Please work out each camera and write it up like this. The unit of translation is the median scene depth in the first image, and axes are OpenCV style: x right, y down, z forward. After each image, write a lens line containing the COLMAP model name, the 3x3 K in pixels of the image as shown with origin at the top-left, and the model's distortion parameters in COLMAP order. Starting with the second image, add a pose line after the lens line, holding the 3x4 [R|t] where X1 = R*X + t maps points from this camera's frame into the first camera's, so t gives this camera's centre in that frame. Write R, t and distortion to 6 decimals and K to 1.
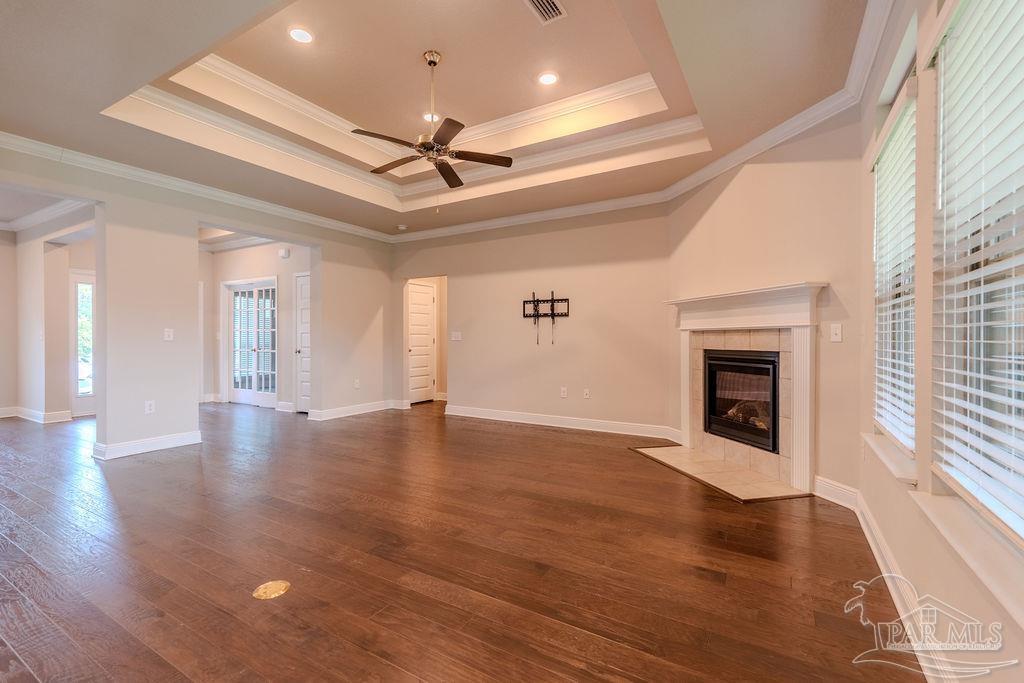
lens RADIAL K [[452.5, 0, 512.0], [0, 452.5, 341.5], [0, 0, 1]] dist [0.018453, 0.000094]
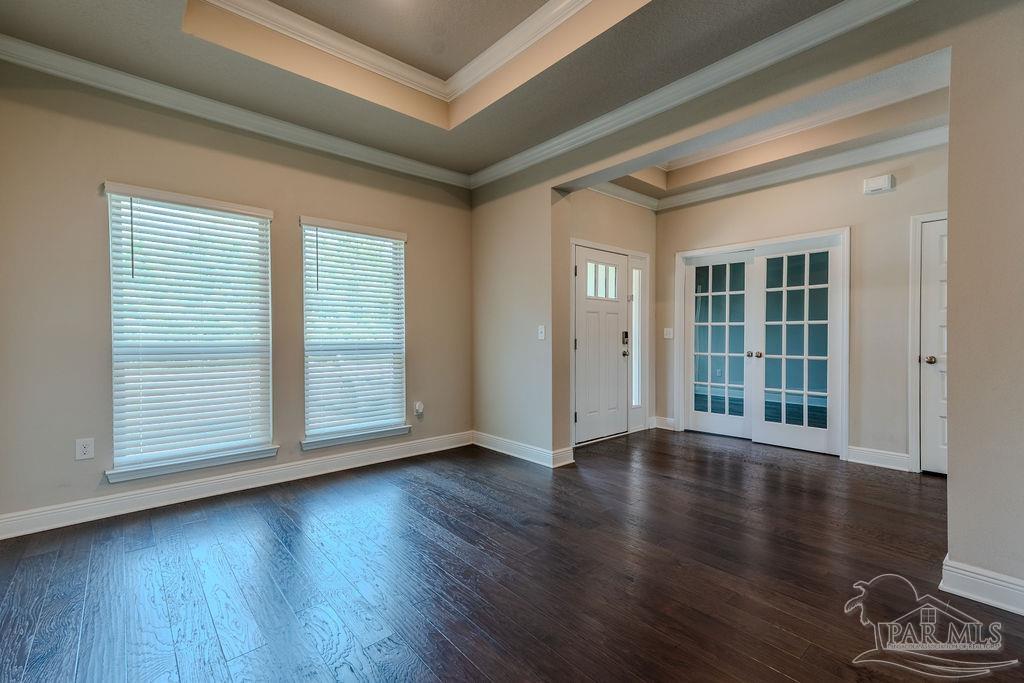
lens RADIAL K [[441.0, 0, 512.0], [0, 441.0, 341.5], [0, 0, 1]] dist [0.015361, 0.000003]
pose [[0.955268, 0.000780, -0.295741, -0.713448], [0.000569, 0.999990, 0.004476, -0.002705], [0.295742, -0.004444, 0.955258, 0.314715]]
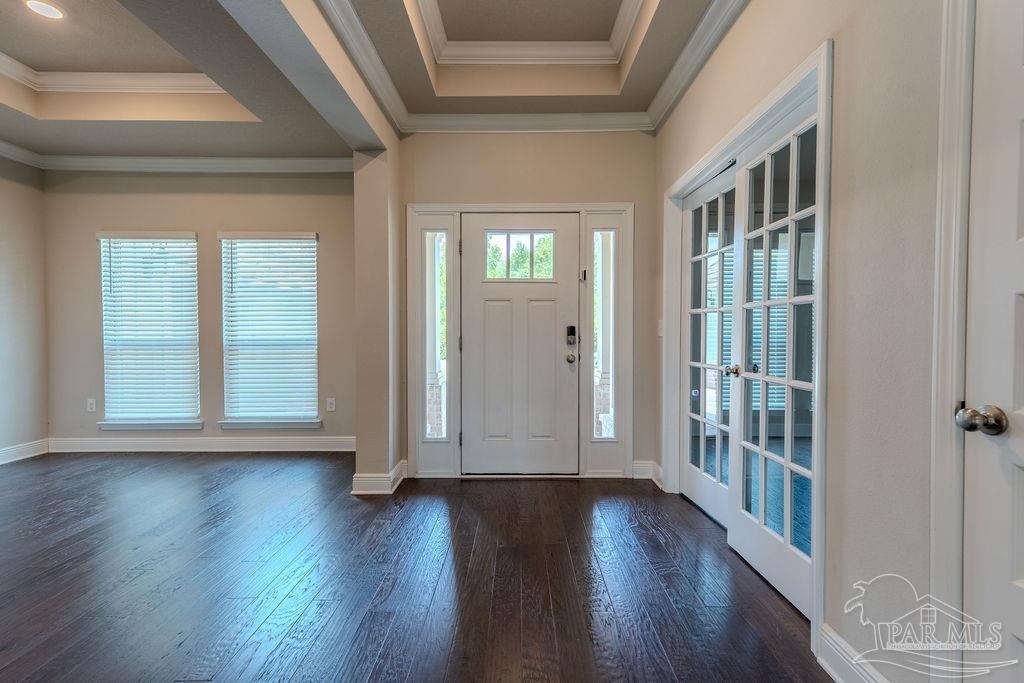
lens RADIAL K [[452.5, 0, 512.0], [0, 452.5, 341.5], [0, 0, 1]] dist [0.018453, 0.000094]
pose [[0.515761, 0.015063, -0.856600, -0.381456], [-0.003313, 0.999873, 0.015587, -0.005796], [0.856726, -0.005201, 0.515745, 0.713177]]
